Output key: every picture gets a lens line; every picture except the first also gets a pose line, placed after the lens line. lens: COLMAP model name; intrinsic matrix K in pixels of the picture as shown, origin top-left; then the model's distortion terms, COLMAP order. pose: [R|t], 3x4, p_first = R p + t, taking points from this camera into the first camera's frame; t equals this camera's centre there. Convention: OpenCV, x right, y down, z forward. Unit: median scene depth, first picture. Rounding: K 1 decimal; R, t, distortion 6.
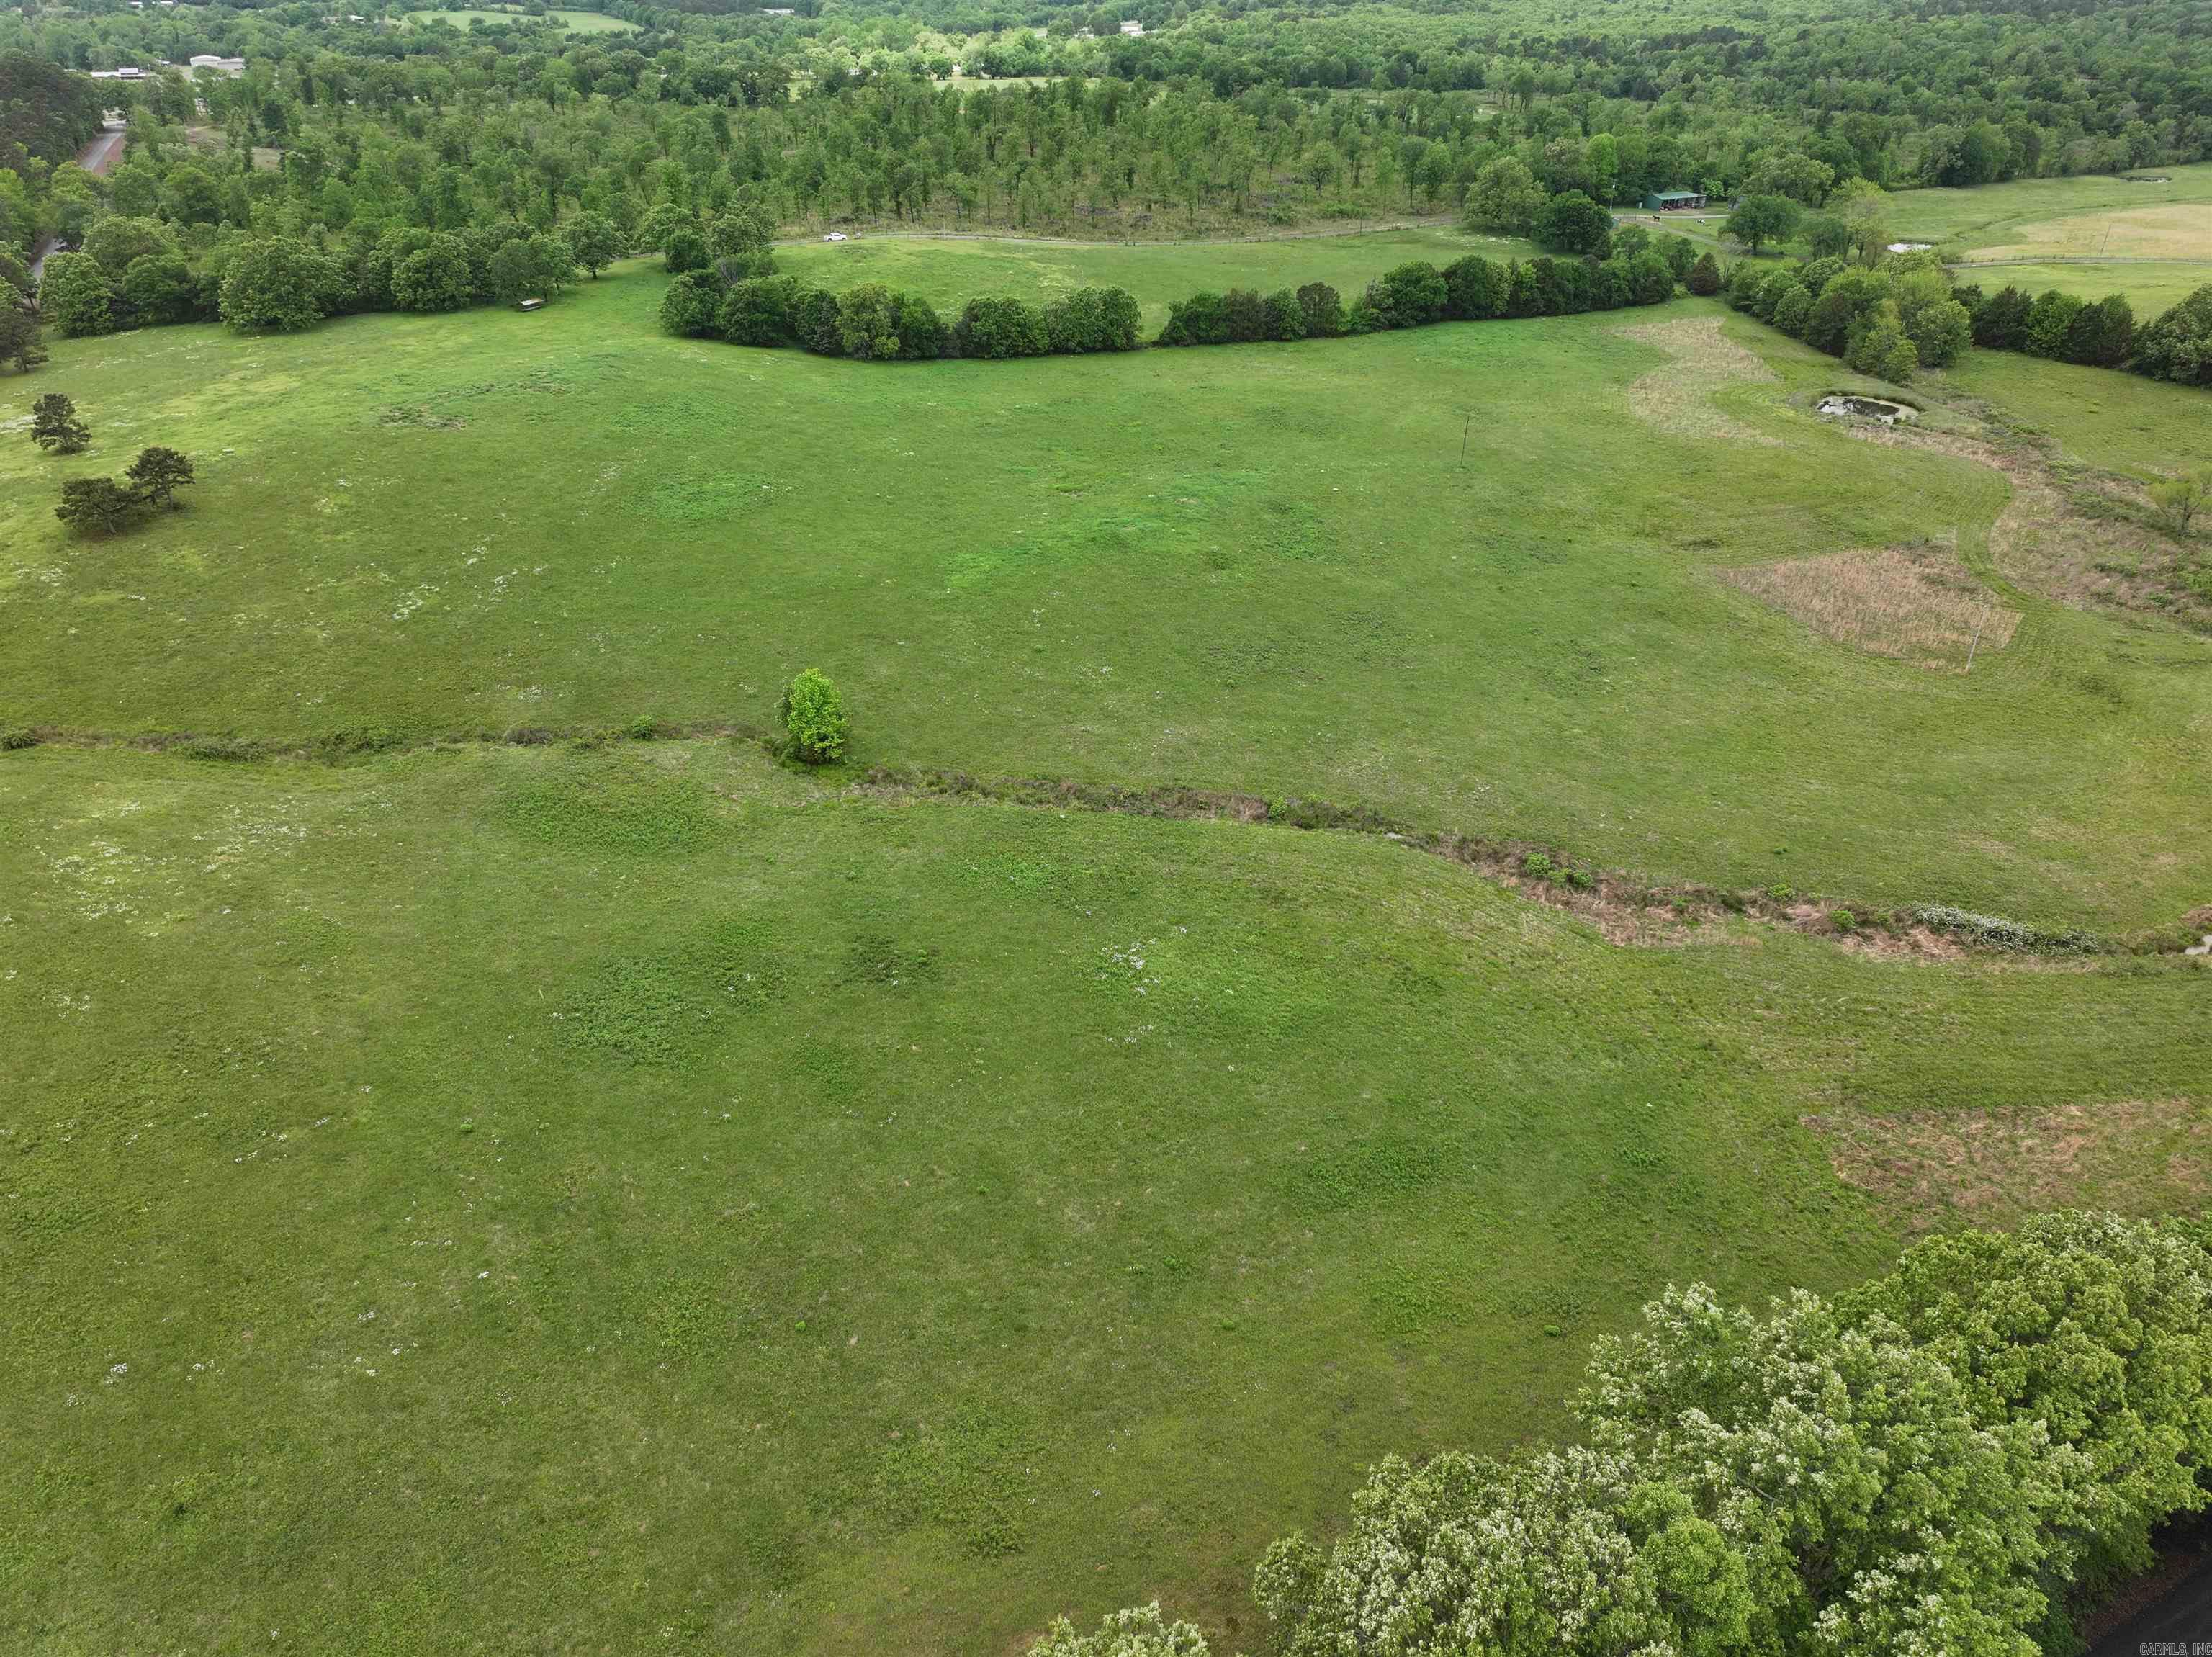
lens RADIAL K [[1544.3, 0, 1118.9], [0, 1544.3, 828.1], [0, 0, 1]] dist [-0.001858, 0.018568]
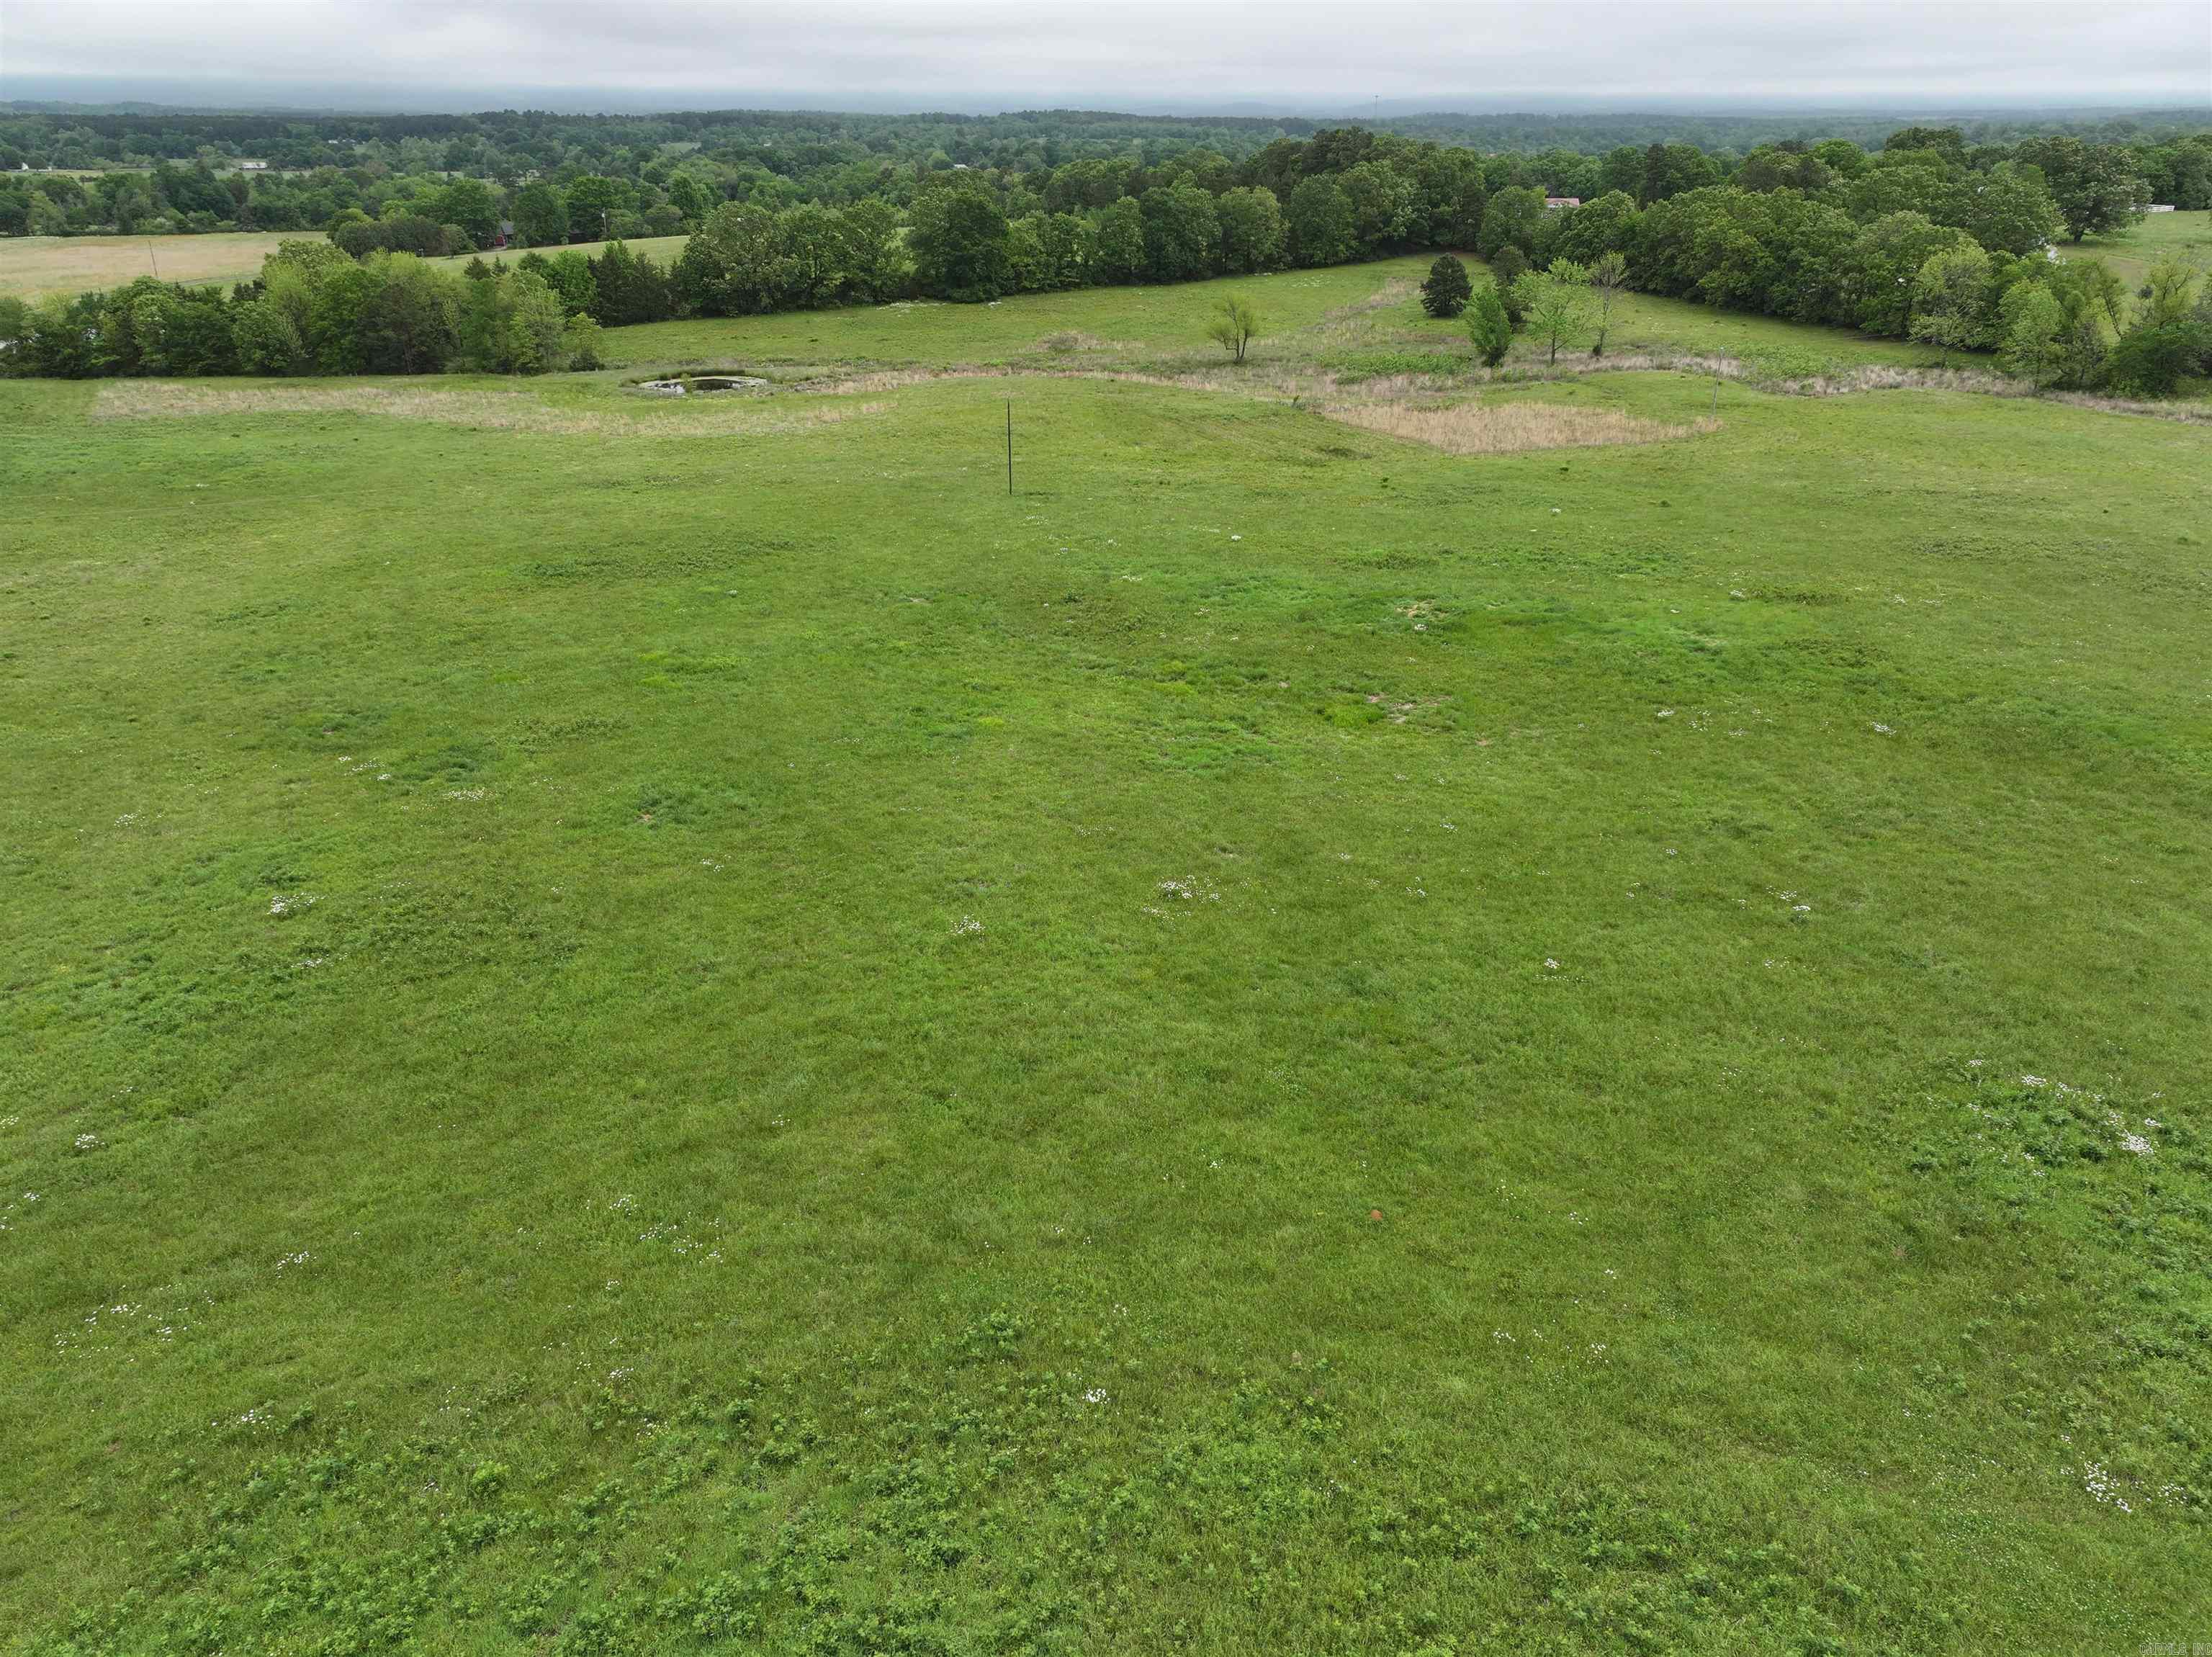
lens RADIAL K [[1544.3, 0, 1115.3], [0, 1544.3, 837.4], [0, 0, 1]] dist [-0.001858, 0.018568]
pose [[-0.003576, -0.418308, 0.908298, -0.266318], [0.497937, 0.786946, 0.364381, -0.263784], [-0.867206, 0.453578, 0.205478, 0.750566]]
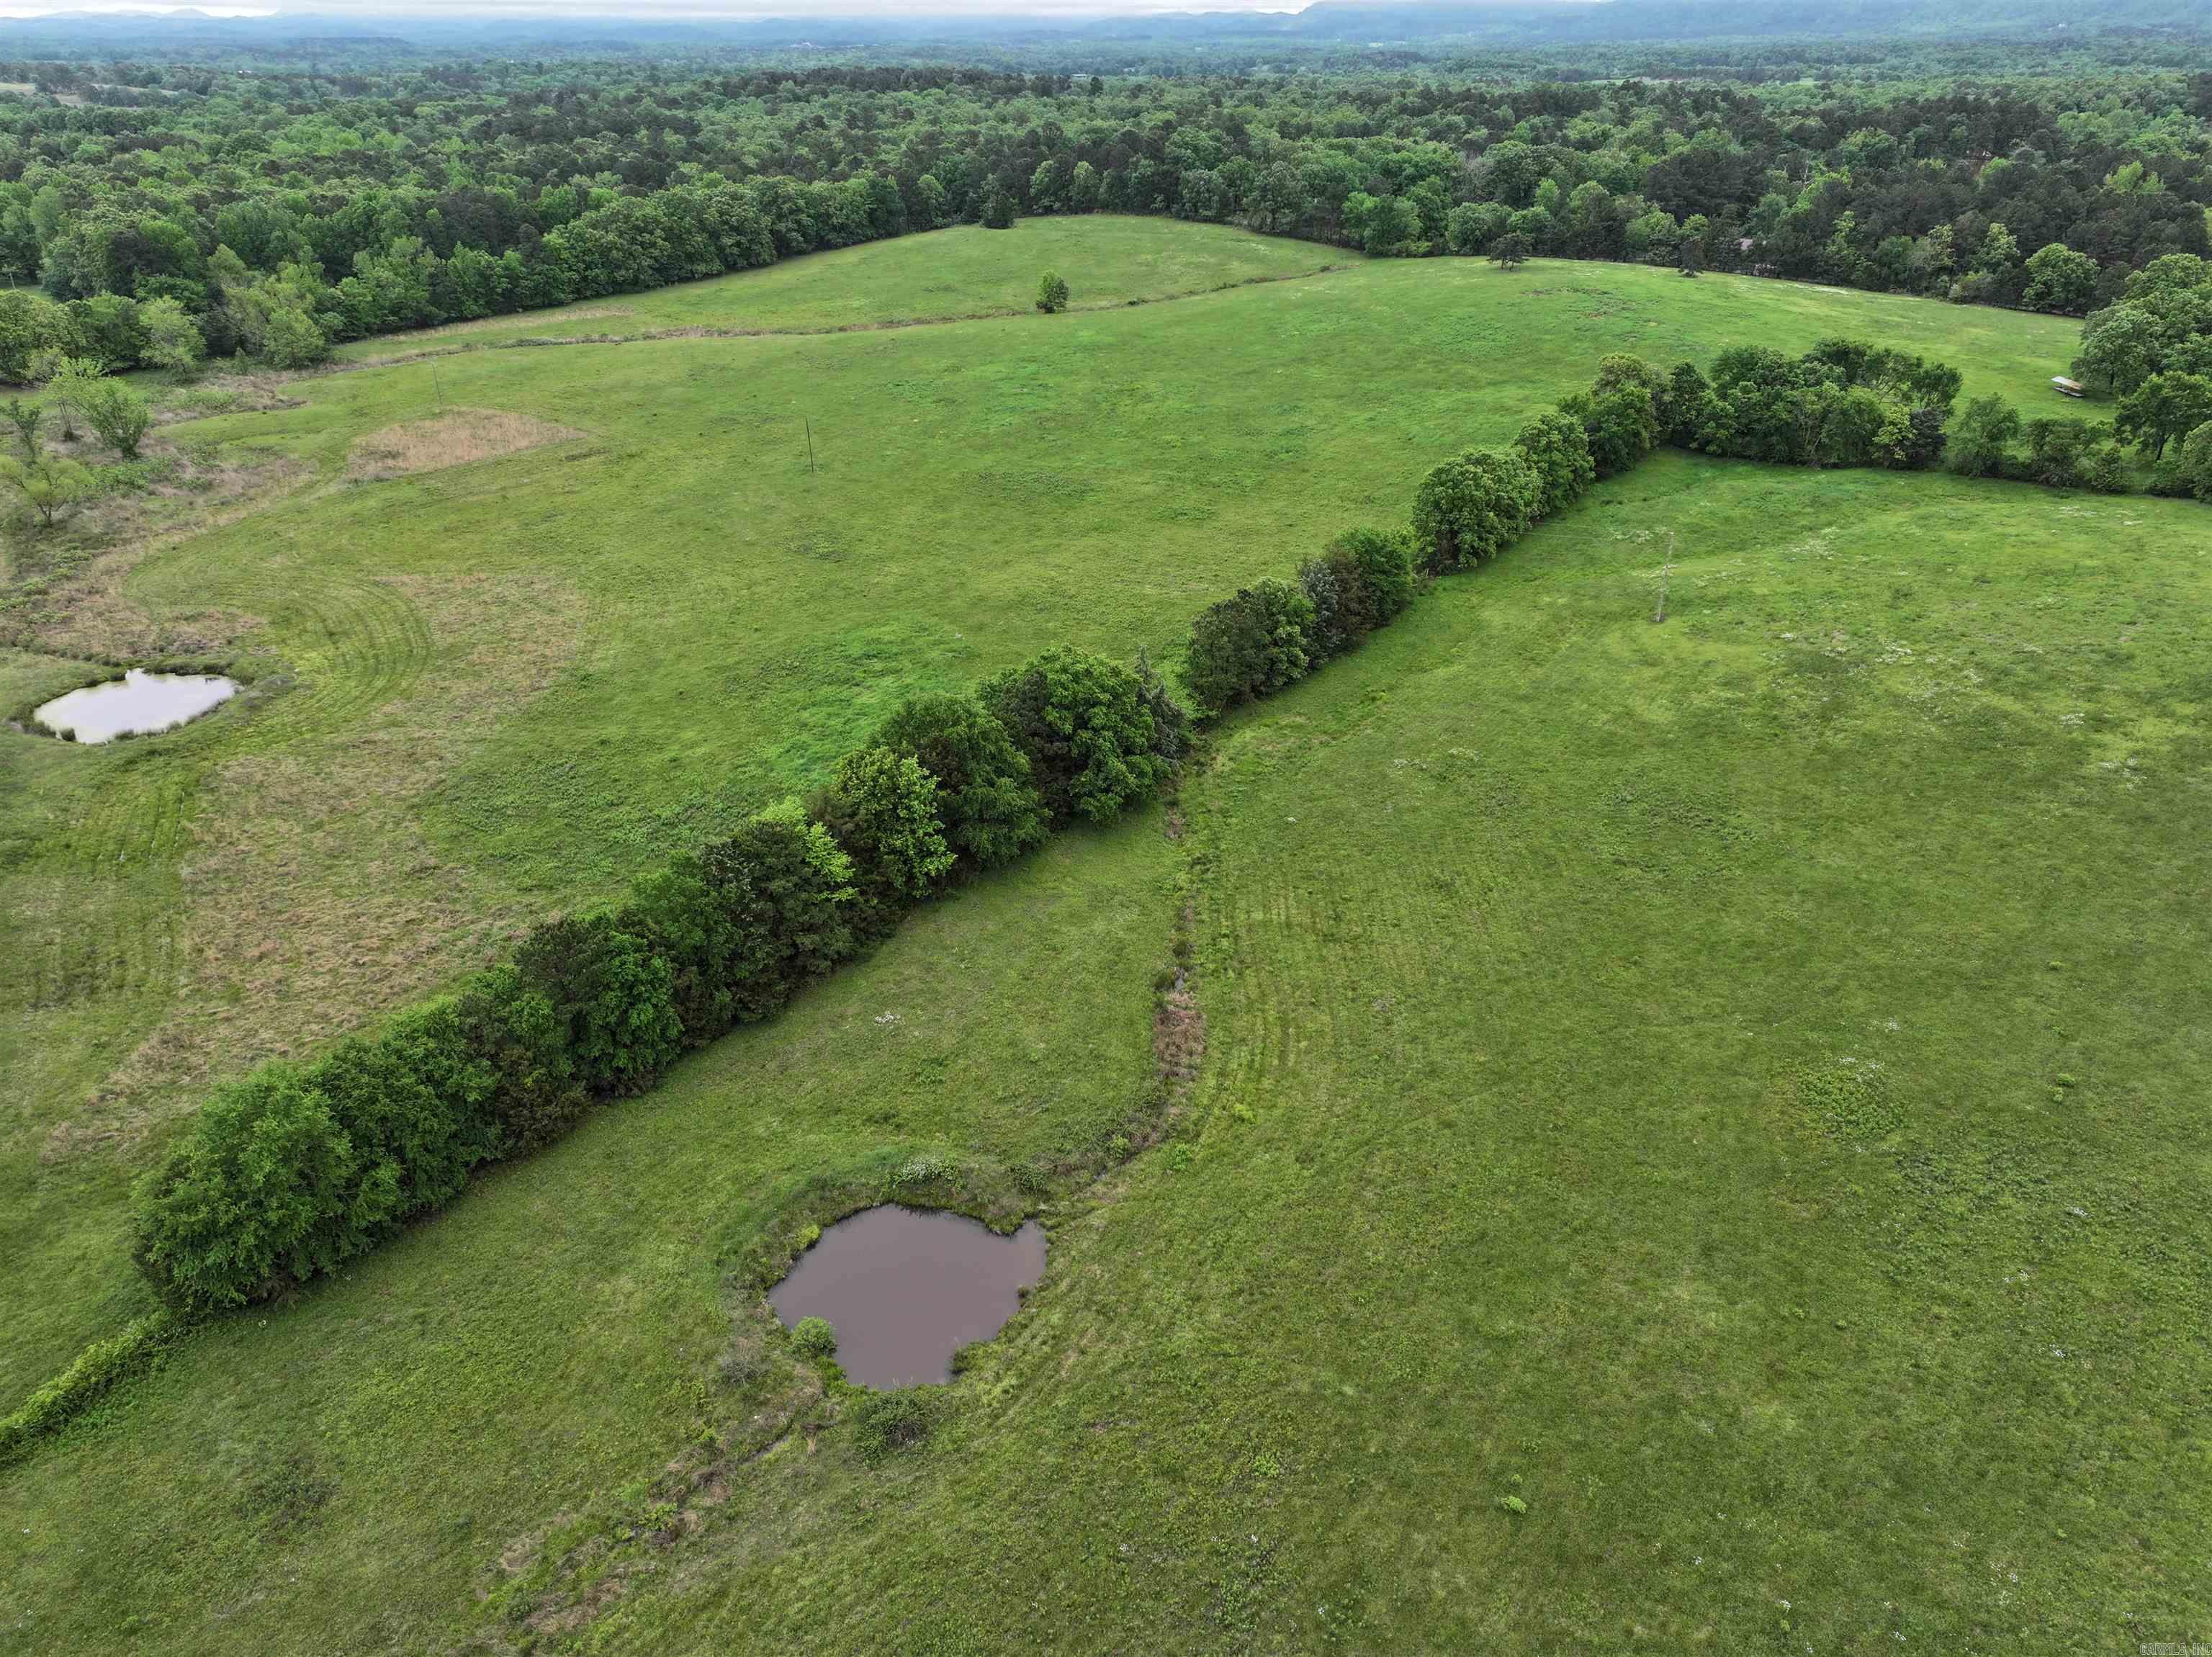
lens RADIAL K [[1544.3, 0, 1112.7], [0, 1544.3, 822.9], [0, 0, 1]] dist [-0.001858, 0.018568]
pose [[-0.892843, 0.205429, -0.400786, 0.390610], [-0.223494, 0.570502, 0.790302, -0.727766], [0.391000, 0.795190, -0.463457, 1.370107]]
